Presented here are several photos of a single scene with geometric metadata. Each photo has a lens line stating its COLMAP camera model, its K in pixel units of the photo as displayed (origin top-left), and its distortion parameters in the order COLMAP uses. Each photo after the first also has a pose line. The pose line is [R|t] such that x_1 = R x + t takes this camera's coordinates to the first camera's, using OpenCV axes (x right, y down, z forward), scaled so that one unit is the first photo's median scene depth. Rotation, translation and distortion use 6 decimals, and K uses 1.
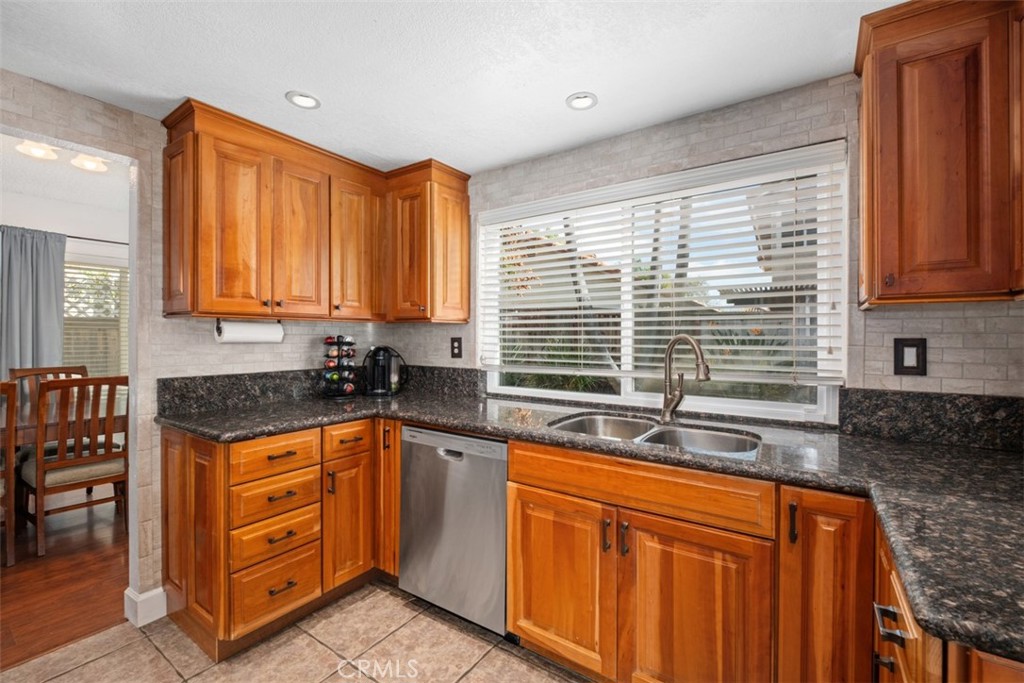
lens RADIAL K [[439.5, 0, 513.2], [0, 439.5, 336.8], [0, 0, 1]] dist [0.001263, -0.006266]
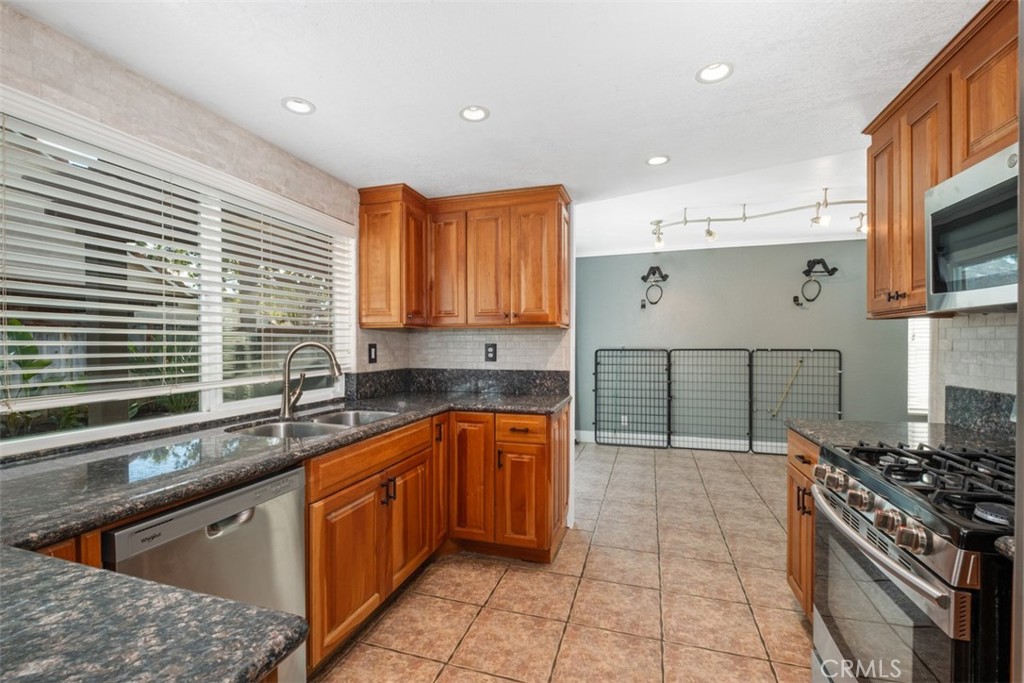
lens RADIAL K [[436.4, 0, 512.0], [0, 436.4, 341.5], [0, 0, 1]] dist [0.002461, 0.000299]
pose [[-0.298561, -0.000527, 0.954391, -0.878161], [-0.004680, 0.999989, -0.000912, -0.006076], [-0.954379, -0.004739, -0.298560, 0.778703]]
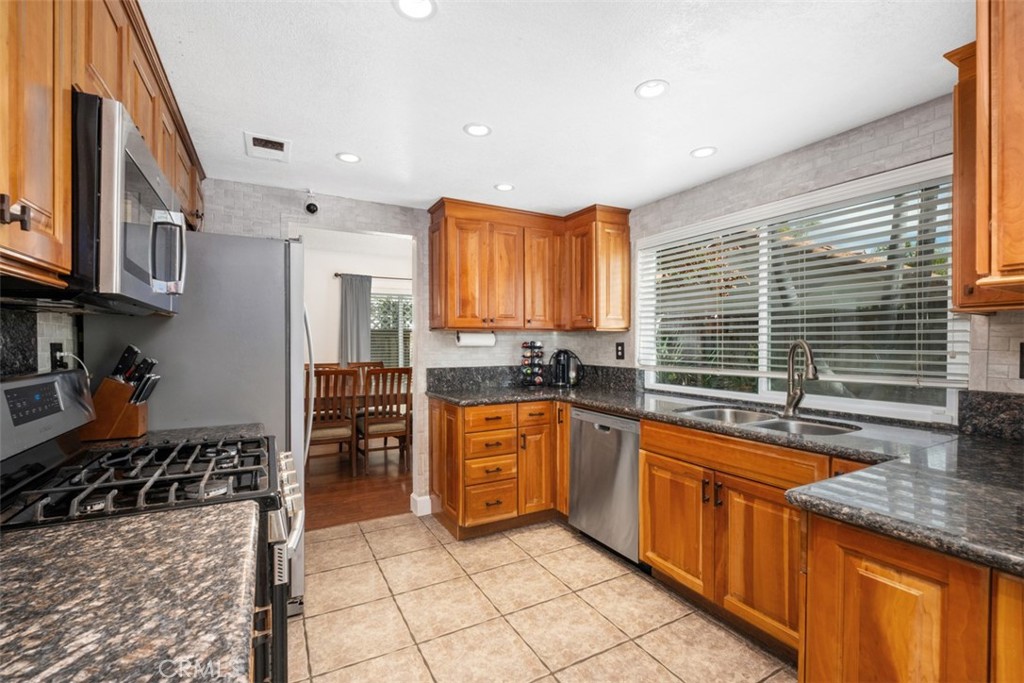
lens RADIAL K [[447.9, 0, 510.1], [0, 447.9, 344.1], [0, 0, 1]] dist [-0.002474, -0.000620]
pose [[0.894355, -0.001170, -0.447356, 0.219544], [0.003740, 0.999981, 0.004861, -0.002267], [0.447342, -0.006021, 0.894343, -0.361383]]
